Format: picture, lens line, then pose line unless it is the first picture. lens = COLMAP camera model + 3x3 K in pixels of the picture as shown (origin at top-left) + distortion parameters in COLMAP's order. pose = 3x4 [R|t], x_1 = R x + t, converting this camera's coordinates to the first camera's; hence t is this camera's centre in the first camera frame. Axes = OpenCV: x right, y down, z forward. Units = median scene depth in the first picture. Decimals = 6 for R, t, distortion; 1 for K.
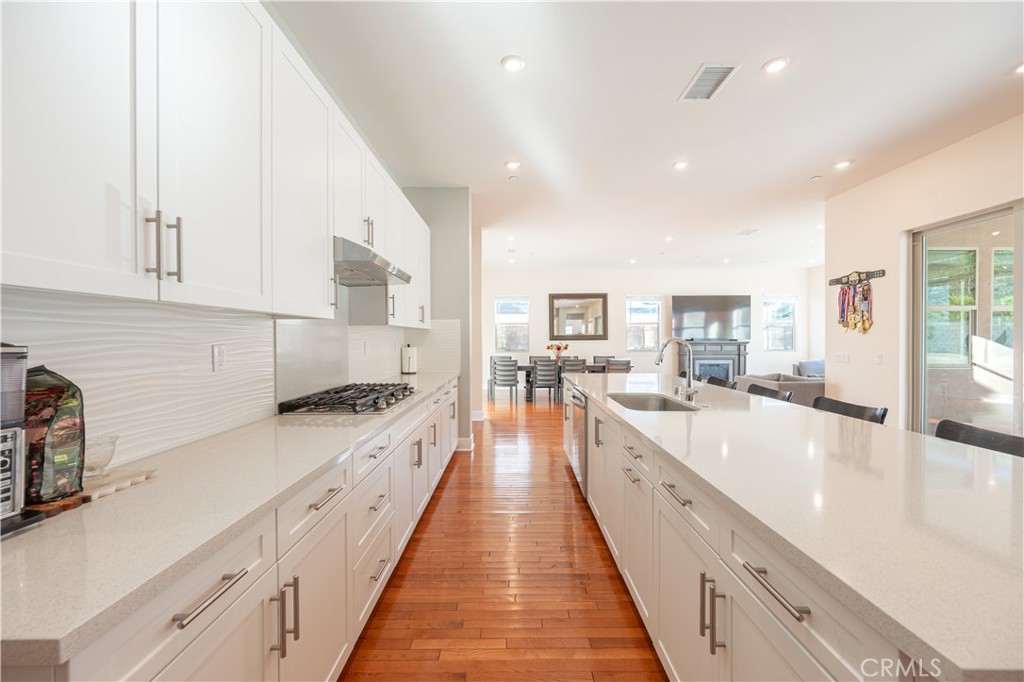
lens RADIAL K [[424.4, 0, 512.0], [0, 424.4, 341.0], [0, 0, 1]] dist [0.000019, 0.000022]
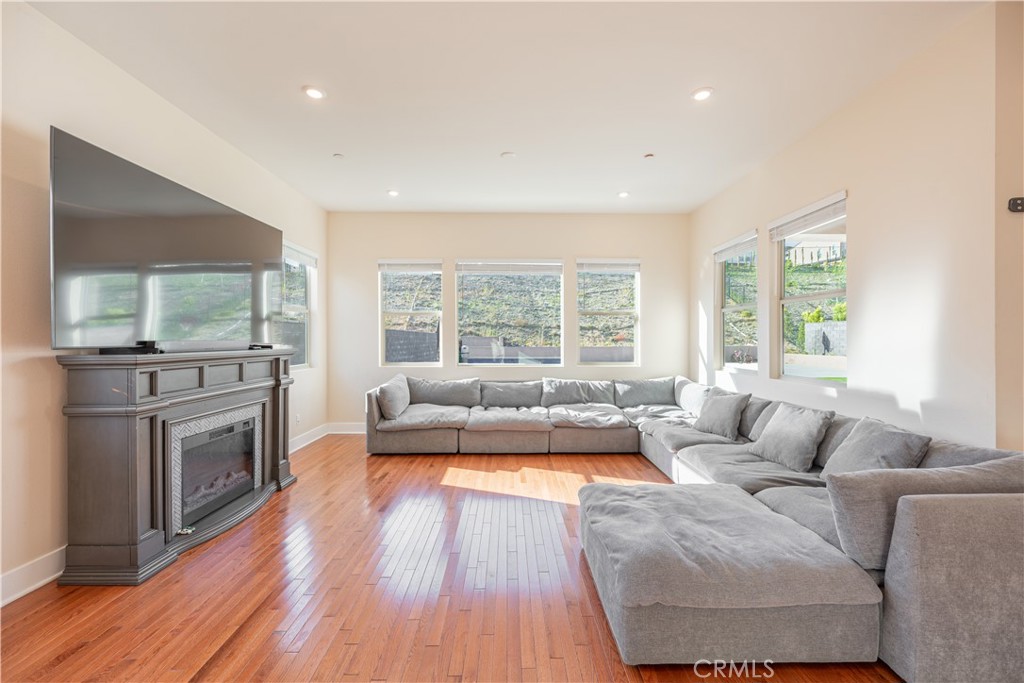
lens RADIAL K [[404.7, 0, 508.3], [0, 404.7, 338.1], [0, 0, 1]] dist [-0.000181, 0.000124]
pose [[0.000209, 0.000359, 1.000000, 0.194888], [0.008877, 0.999961, -0.000361, -0.006748], [-0.999961, 0.008877, 0.000206, 0.801957]]
